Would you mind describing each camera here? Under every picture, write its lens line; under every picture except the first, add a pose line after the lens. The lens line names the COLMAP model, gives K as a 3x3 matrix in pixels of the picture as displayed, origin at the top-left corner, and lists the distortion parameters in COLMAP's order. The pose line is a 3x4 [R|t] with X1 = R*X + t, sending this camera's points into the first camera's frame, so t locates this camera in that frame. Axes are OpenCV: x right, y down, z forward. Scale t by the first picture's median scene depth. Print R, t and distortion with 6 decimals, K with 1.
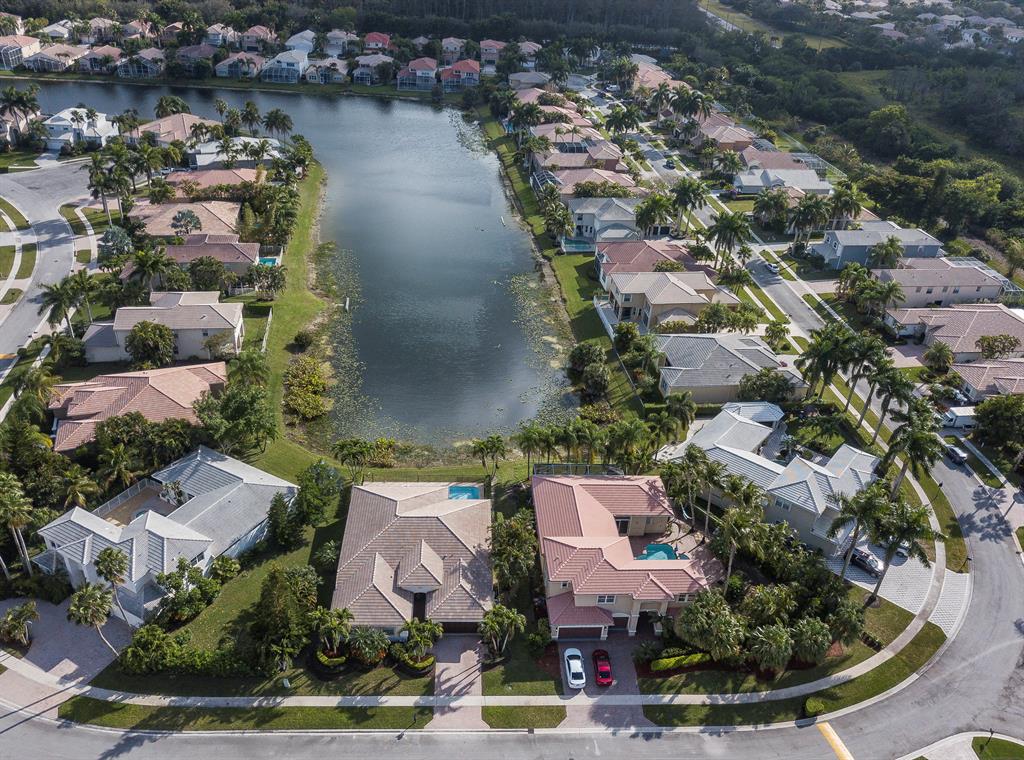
lens RADIAL K [[856.3, 0, 512.0], [0, 856.3, 380.0], [0, 0, 1]] dist [0.010566, 0.007084]
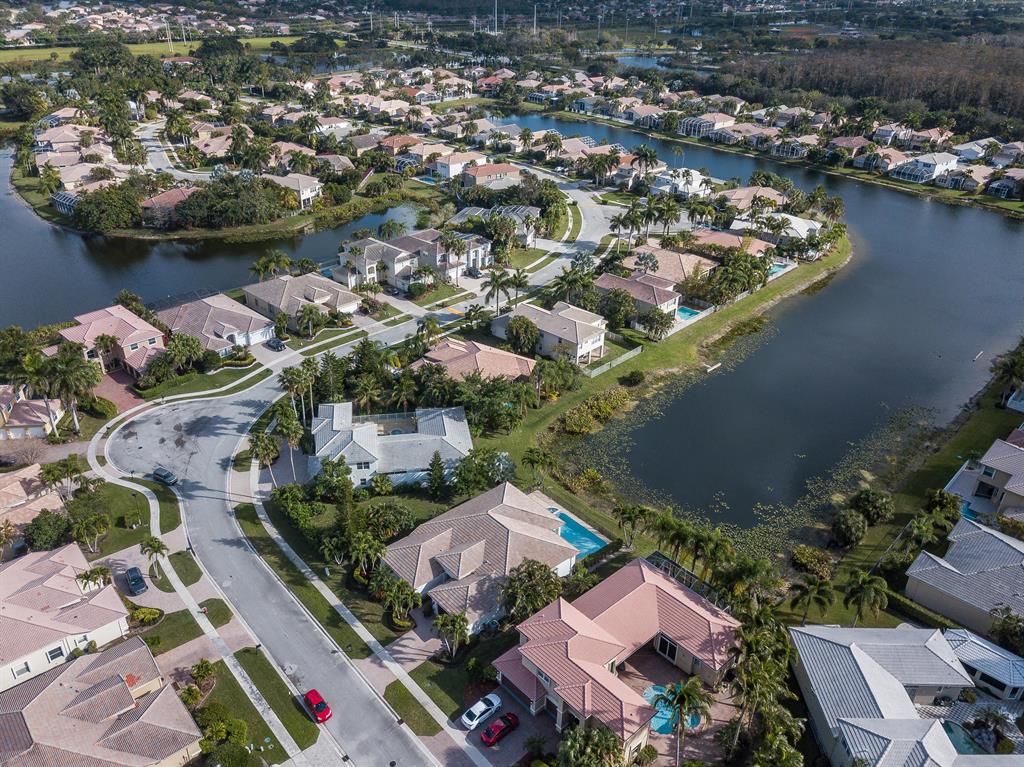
lens RADIAL K [[787.5, 0, 508.0], [0, 787.5, 385.4], [0, 0, 1]] dist [0.011372, 0.001169]
pose [[0.617195, 0.341060, -0.709047, 0.407775], [-0.391880, 0.914689, 0.098862, -0.077932], [0.682276, 0.216844, 0.698196, 0.190790]]
